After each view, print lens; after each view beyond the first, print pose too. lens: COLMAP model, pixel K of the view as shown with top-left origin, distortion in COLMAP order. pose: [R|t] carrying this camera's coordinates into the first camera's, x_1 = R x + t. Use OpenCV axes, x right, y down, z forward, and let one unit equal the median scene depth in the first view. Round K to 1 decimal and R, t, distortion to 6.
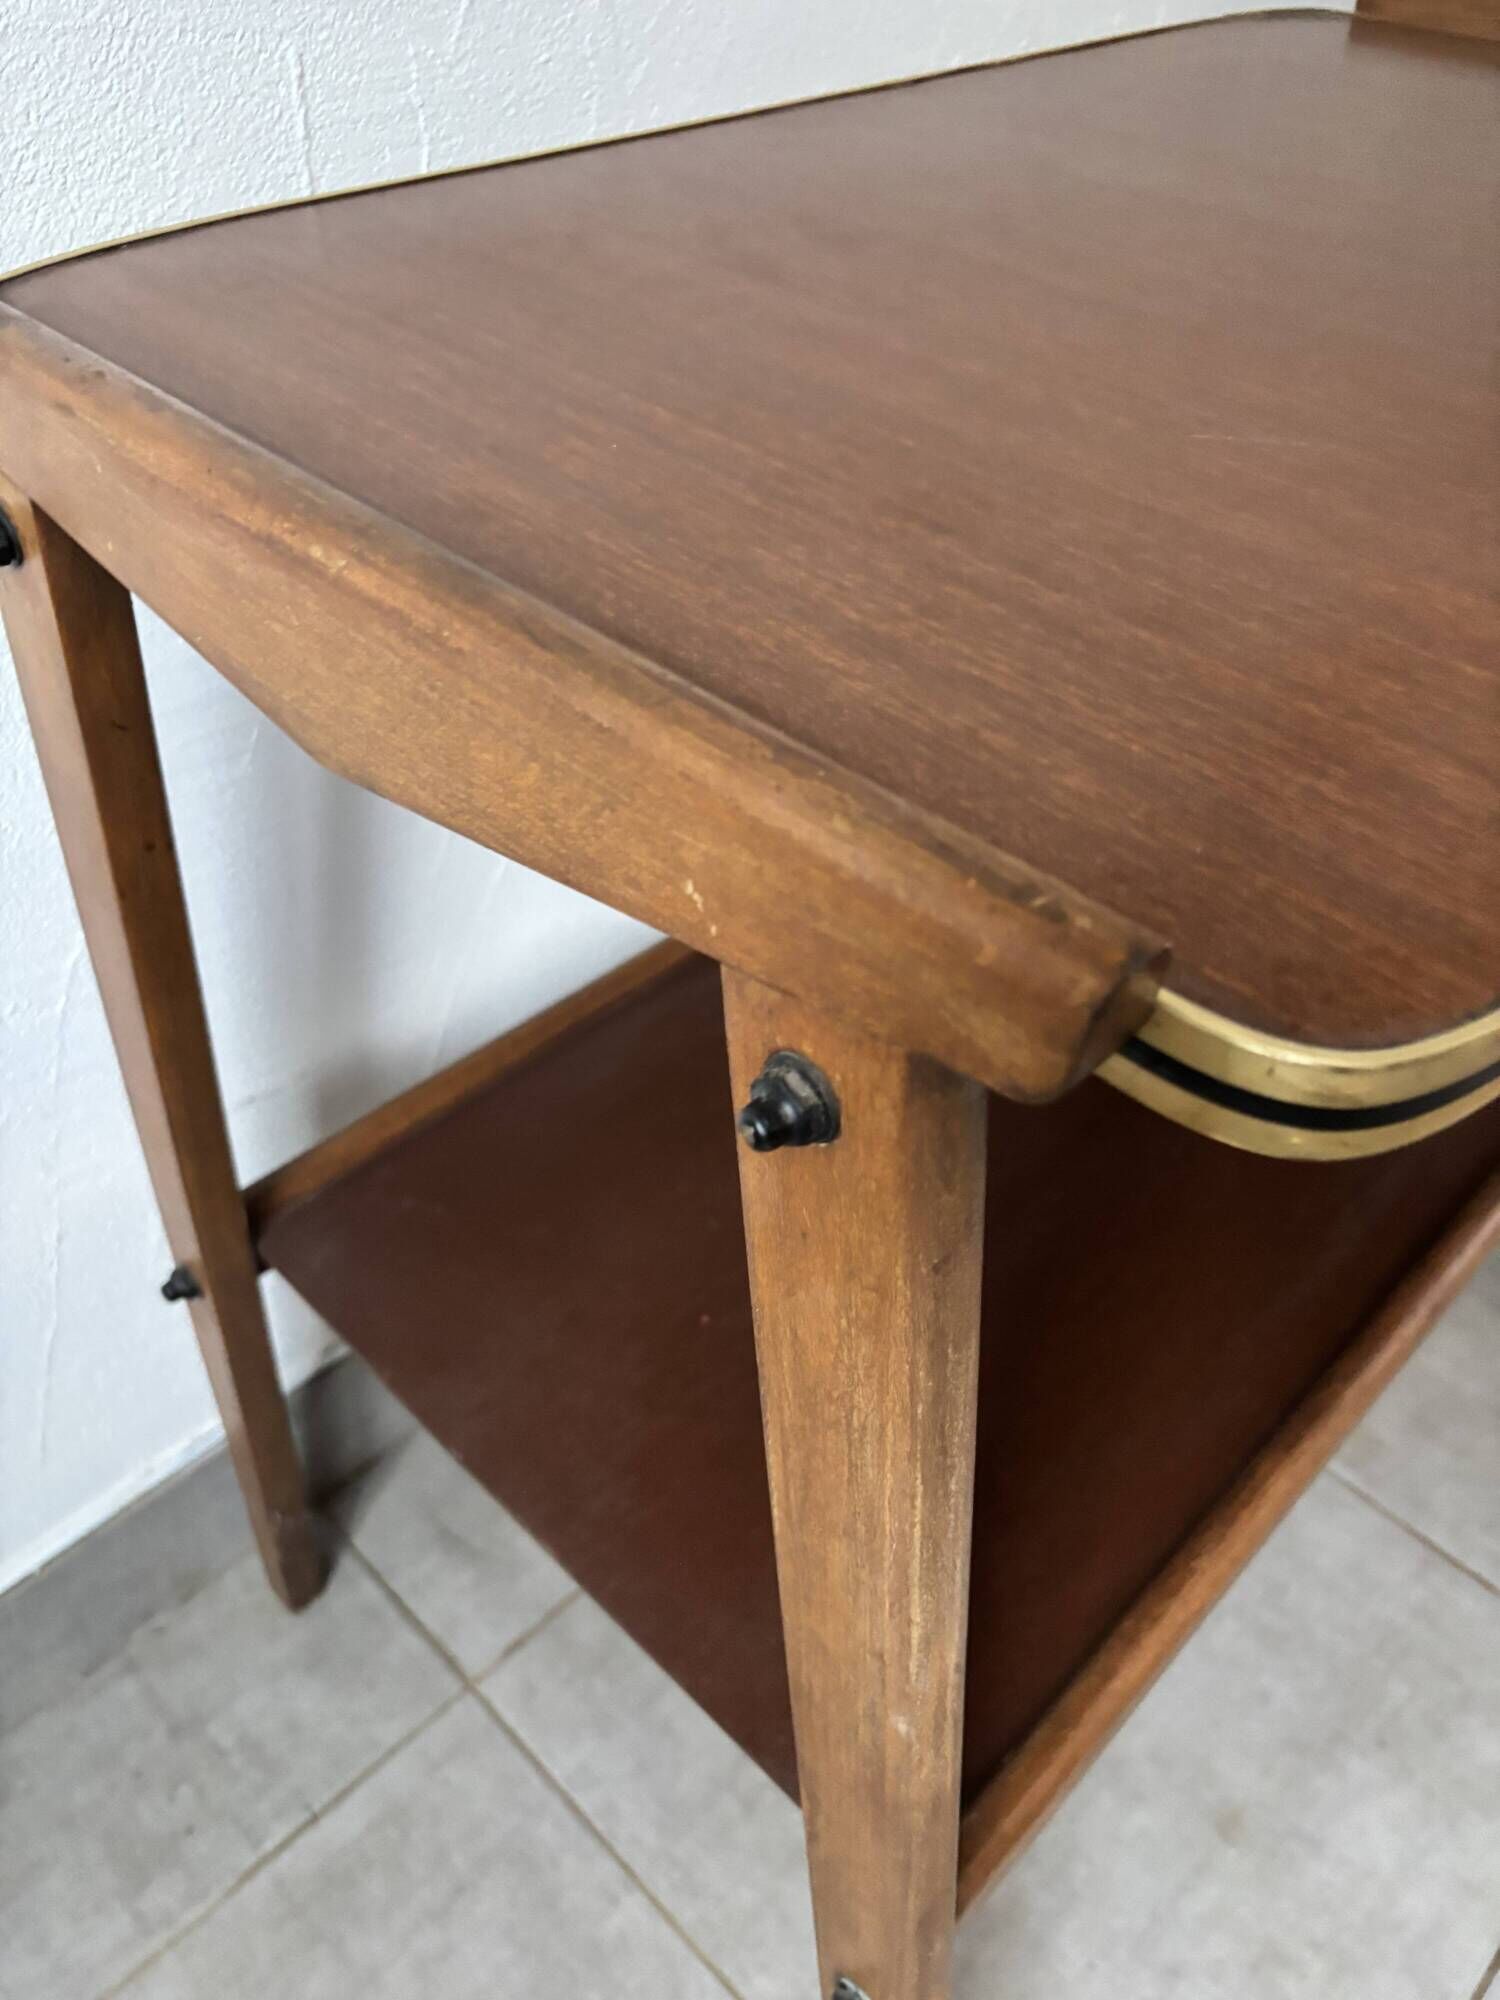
lens RADIAL K [[1530.5, 0, 739.5], [0, 1530.5, 1001.7], [0, 0, 1]] dist [0.028528, -0.049500]
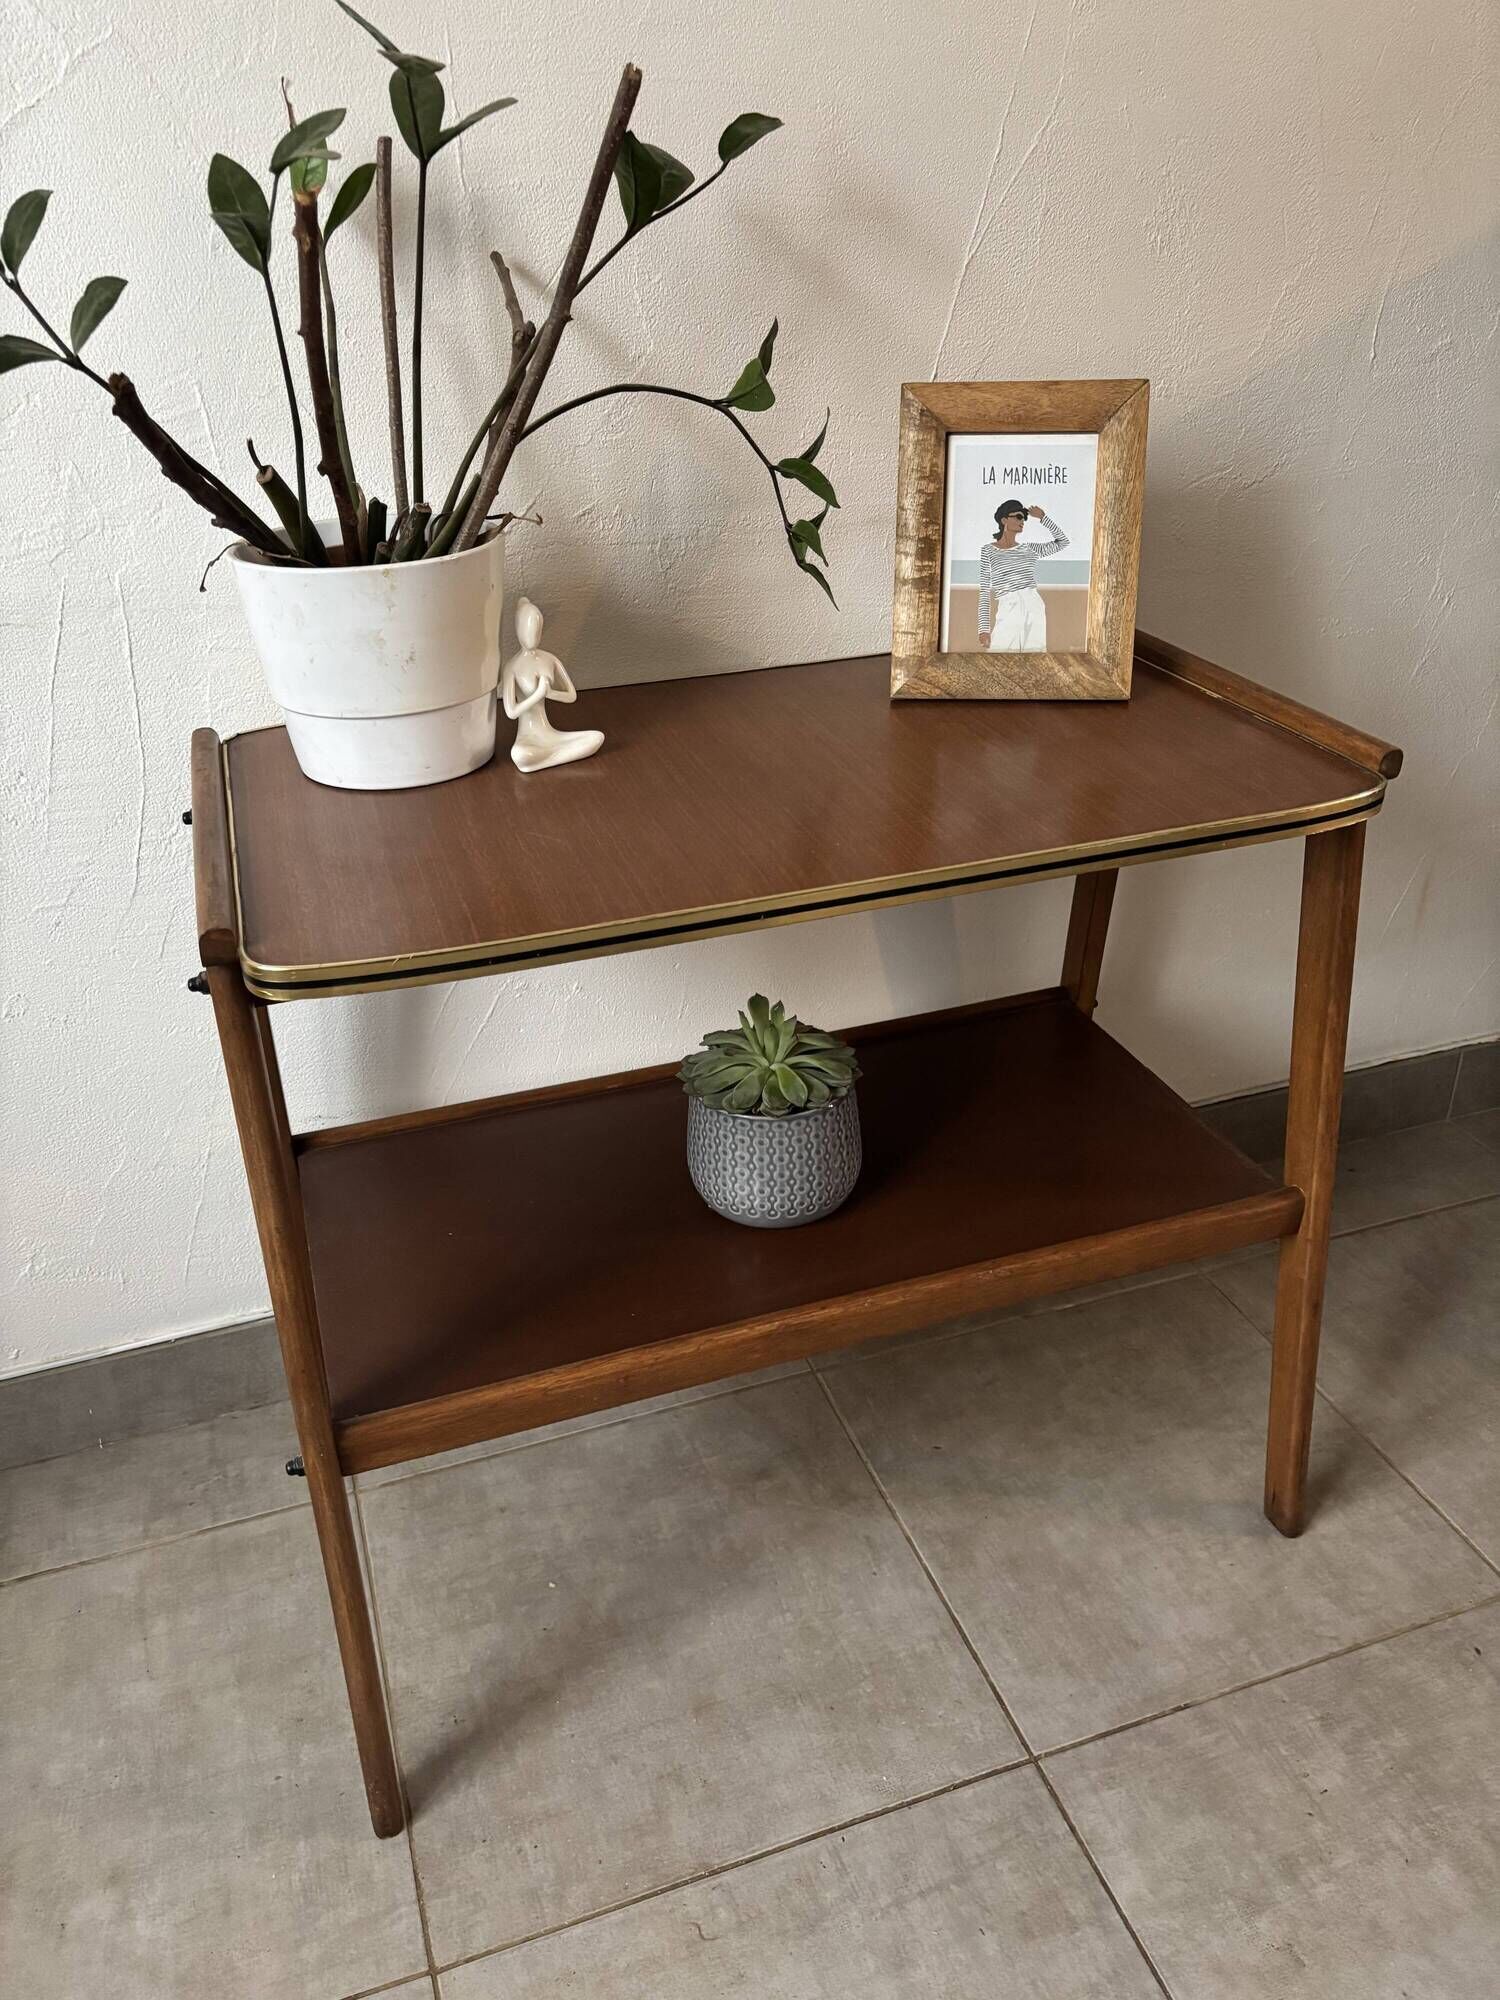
lens RADIAL K [[1499.1, 0, 745.3], [0, 1499.1, 1016.8], [0, 0, 1]] dist [0.009874, 0.008000]
pose [[0.899138, 0.164658, -0.405510, 1.236660], [-0.252237, 0.952136, -0.172668, 0.181846], [0.357669, 0.257537, 0.897634, -0.747660]]
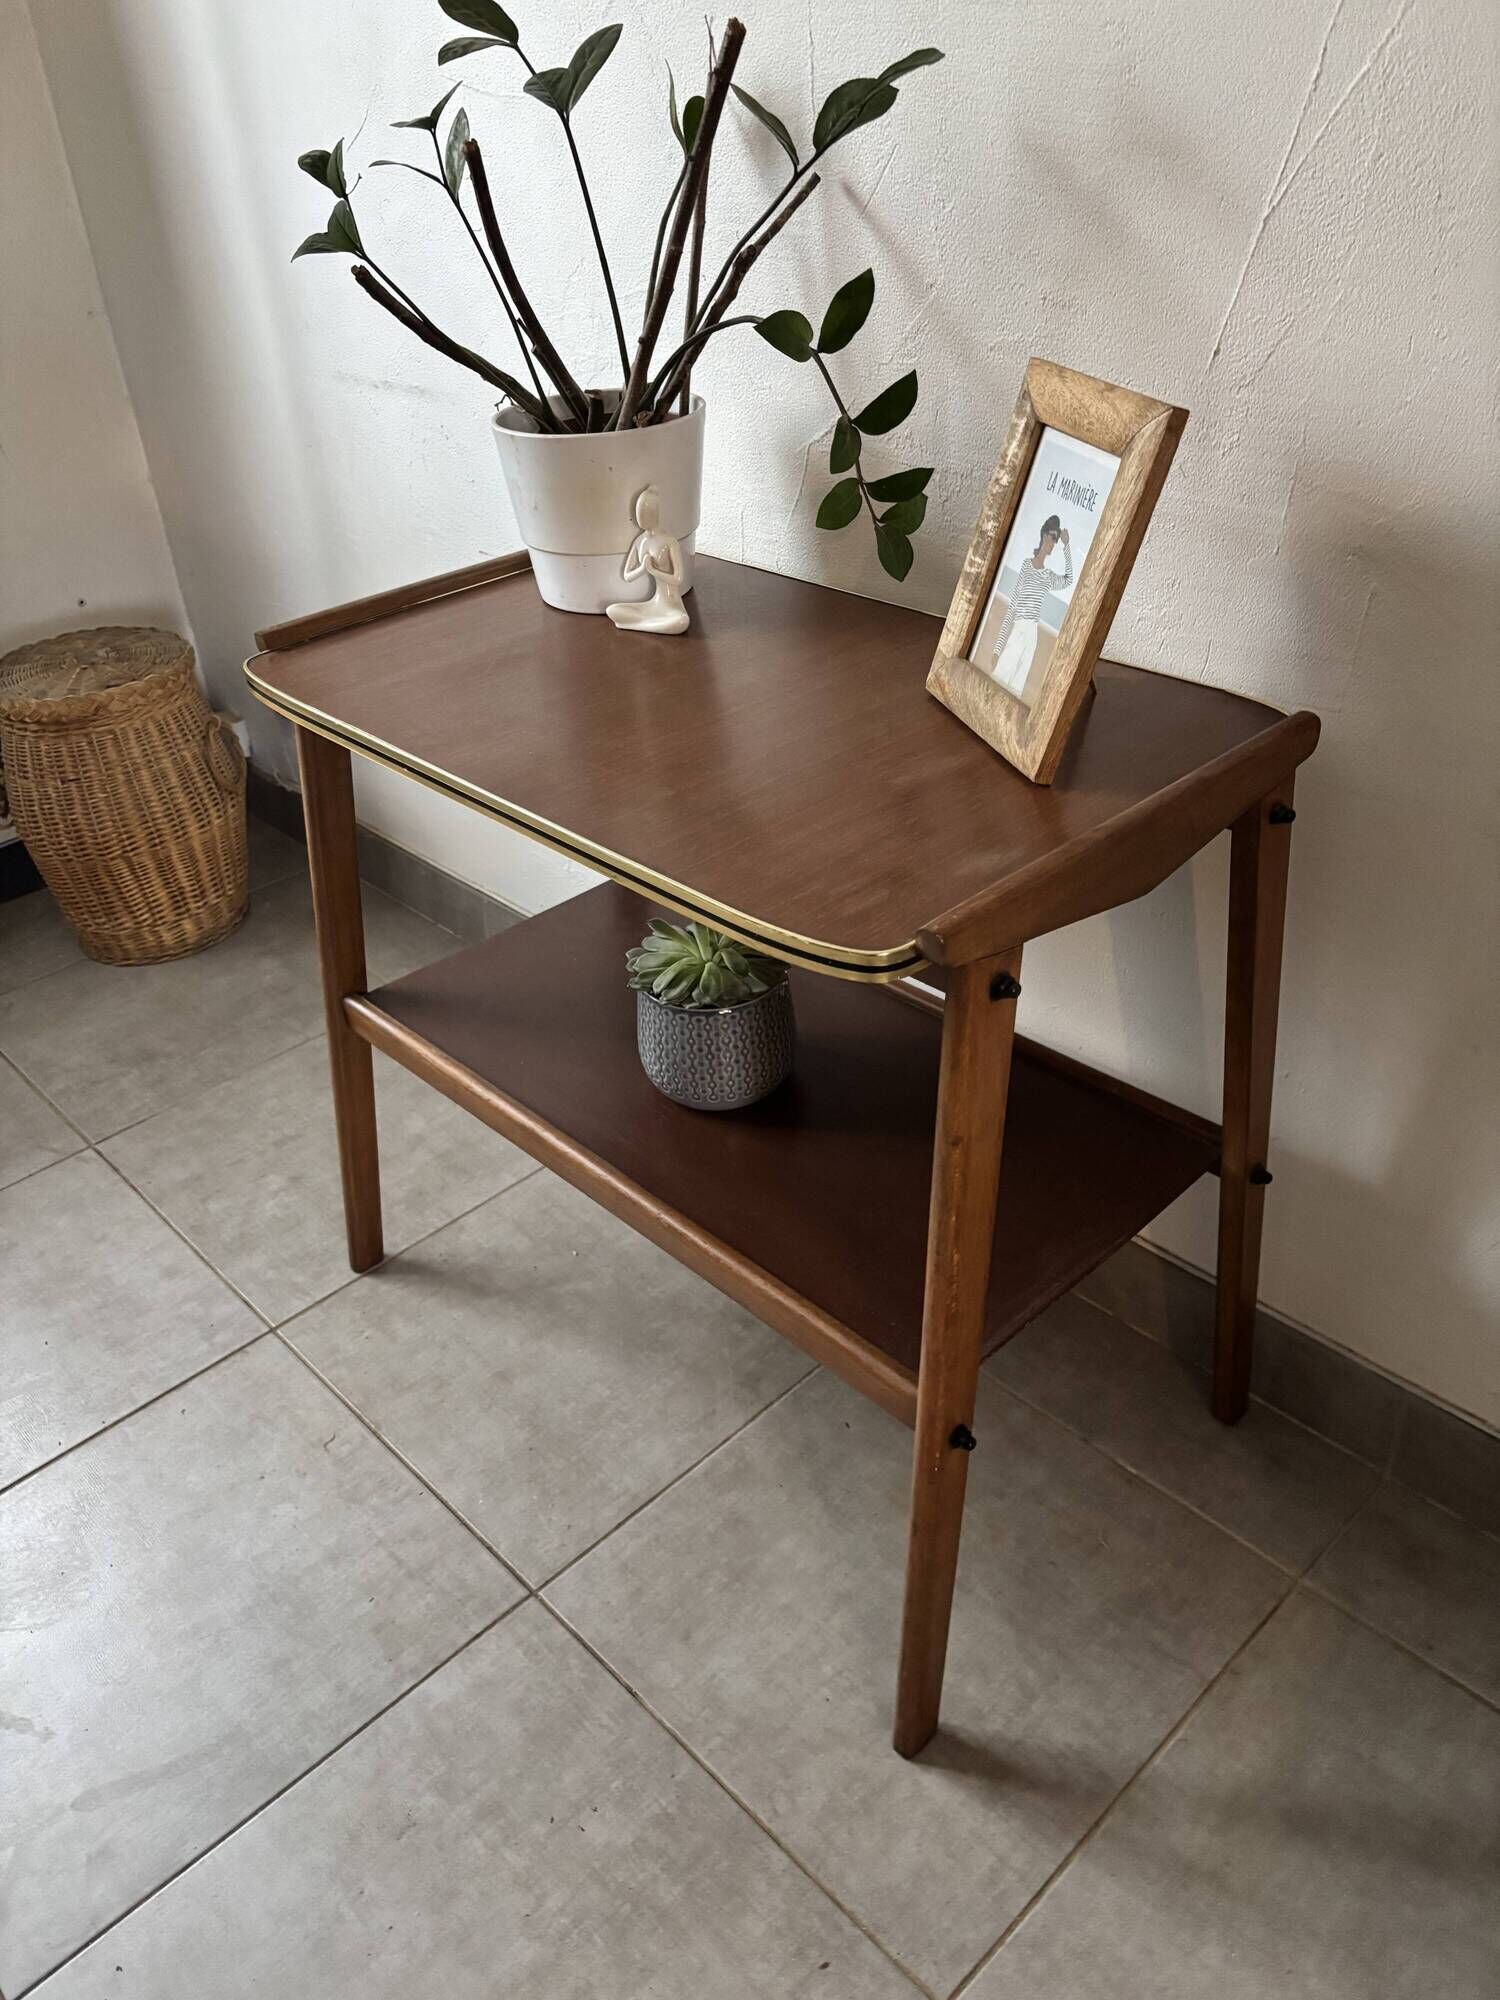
lens RADIAL K [[1507.2, 0, 749.3], [0, 1507.2, 984.8], [0, 0, 1]] dist [0.008730, 0.009016]
pose [[-0.018794, 0.513932, -0.857625, 2.458785], [-0.620563, 0.666560, 0.413035, -1.126780], [0.783931, 0.539973, 0.306400, 0.568971]]
